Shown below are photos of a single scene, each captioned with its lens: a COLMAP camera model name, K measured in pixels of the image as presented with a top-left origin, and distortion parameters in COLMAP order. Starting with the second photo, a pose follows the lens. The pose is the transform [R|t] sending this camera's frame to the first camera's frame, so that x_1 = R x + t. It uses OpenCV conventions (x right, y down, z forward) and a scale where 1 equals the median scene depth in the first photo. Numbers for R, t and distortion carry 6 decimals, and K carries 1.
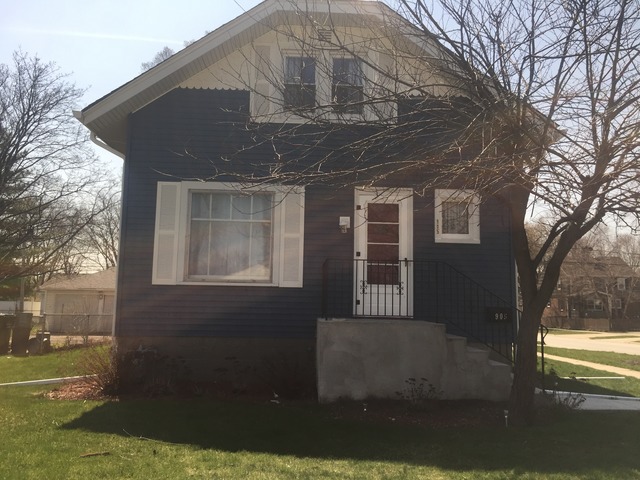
lens RADIAL K [[565.0, 0, 330.0], [0, 565.0, 241.0], [0, 0, 1]] dist [0.036762, 0.001200]
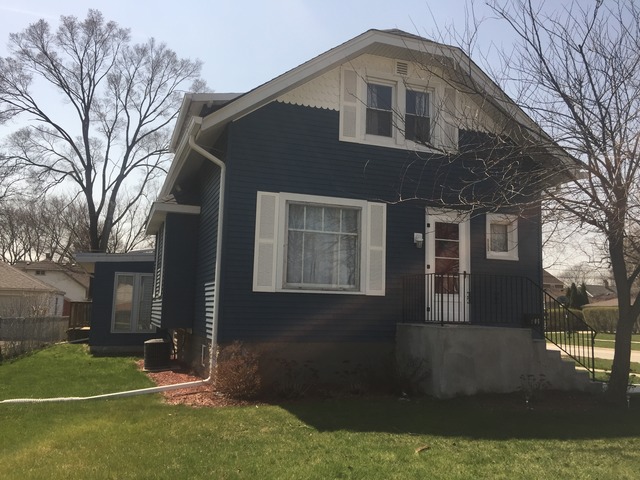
lens RADIAL K [[565.0, 0, 330.0], [0, 565.0, 241.0], [0, 0, 1]] dist [0.036762, 0.001200]
pose [[0.950725, 0.040312, 0.307404, -0.486455], [-0.041075, 0.999148, -0.003990, -0.015557], [-0.307303, -0.008834, 0.951571, -0.015062]]
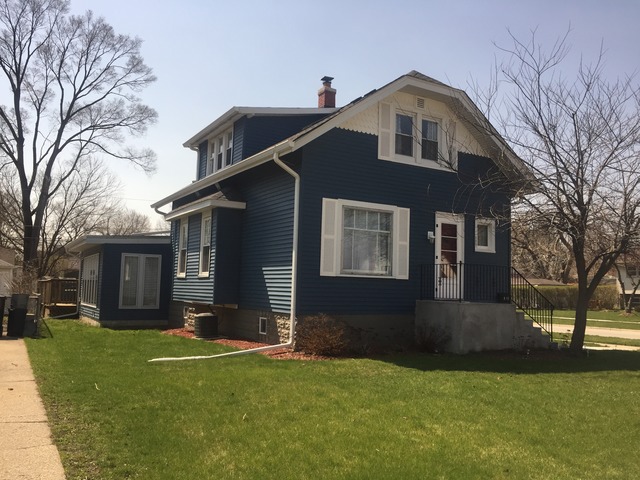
lens RADIAL K [[565.0, 0, 330.0], [0, 565.0, 241.0], [0, 0, 1]] dist [0.036762, 0.001200]
pose [[0.873915, 0.046259, 0.483872, -0.915184], [-0.067974, 0.997310, 0.027421, -0.041487], [-0.481302, -0.056855, 0.874709, -0.162154]]
